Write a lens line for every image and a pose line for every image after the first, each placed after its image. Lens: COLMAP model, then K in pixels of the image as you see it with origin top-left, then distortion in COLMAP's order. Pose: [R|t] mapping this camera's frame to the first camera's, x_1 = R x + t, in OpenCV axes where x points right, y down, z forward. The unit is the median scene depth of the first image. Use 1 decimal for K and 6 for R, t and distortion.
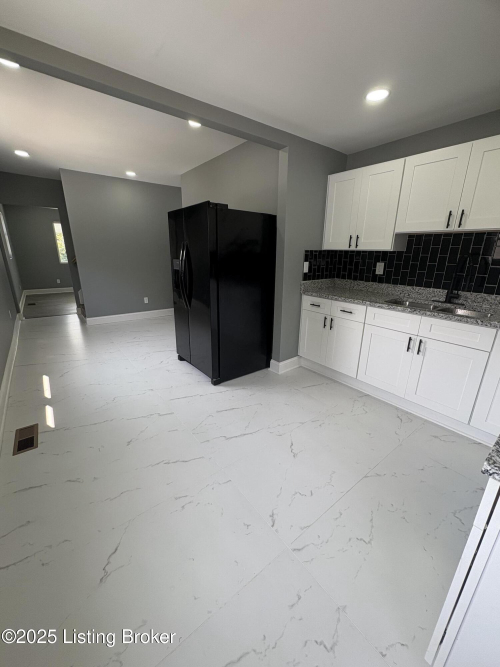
lens RADIAL K [[265.3, 0, 250.6], [0, 265.3, 334.2], [0, 0, 1]] dist [0.000884, 0.000148]
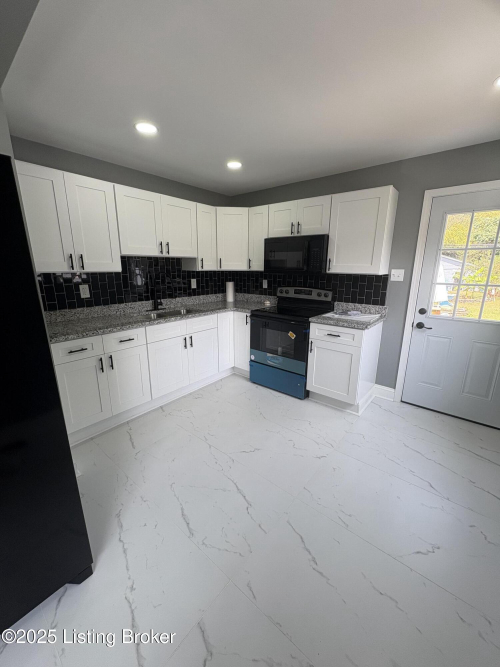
lens RADIAL K [[265.3, 0, 248.8], [0, 265.3, 335.4], [0, 0, 1]] dist [0.000884, 0.000148]
pose [[-0.215913, -0.258792, 0.941493, -0.576549], [0.291400, 0.903216, 0.315098, -0.268099], [-0.931916, 0.342384, -0.119604, 0.737119]]
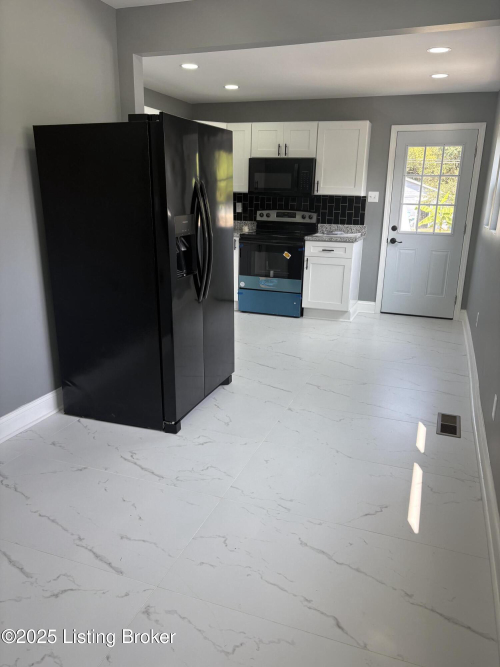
lens RADIAL K [[504.6, 0, 243.3], [0, 504.6, 345.1], [0, 0, 1]] dist [0.024190, -0.016355]
pose [[-0.515709, -0.268318, 0.813664, -1.384315], [0.239729, 0.866570, 0.437707, -0.540629], [-0.822541, 0.420788, -0.382574, 1.617583]]
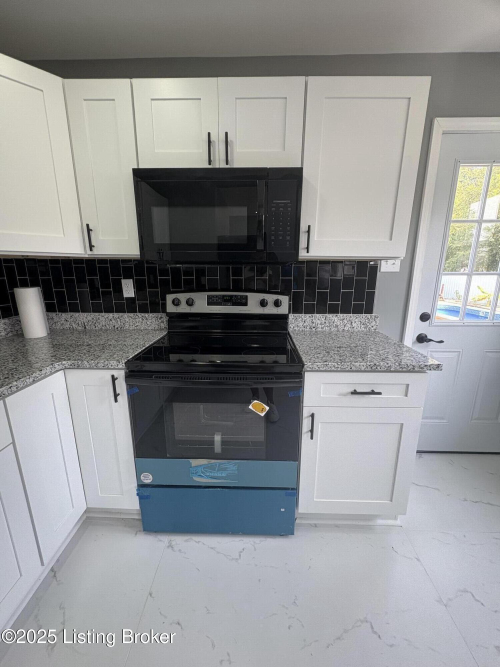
lens RADIAL K [[265.3, 0, 247.2], [0, 265.3, 332.6], [0, 0, 1]] dist [0.000884, 0.000148]
pose [[-0.767803, -0.158786, 0.620698, 0.198689], [0.188461, 0.869965, 0.455680, -0.187808], [-0.612341, 0.466849, -0.638036, 0.676660]]
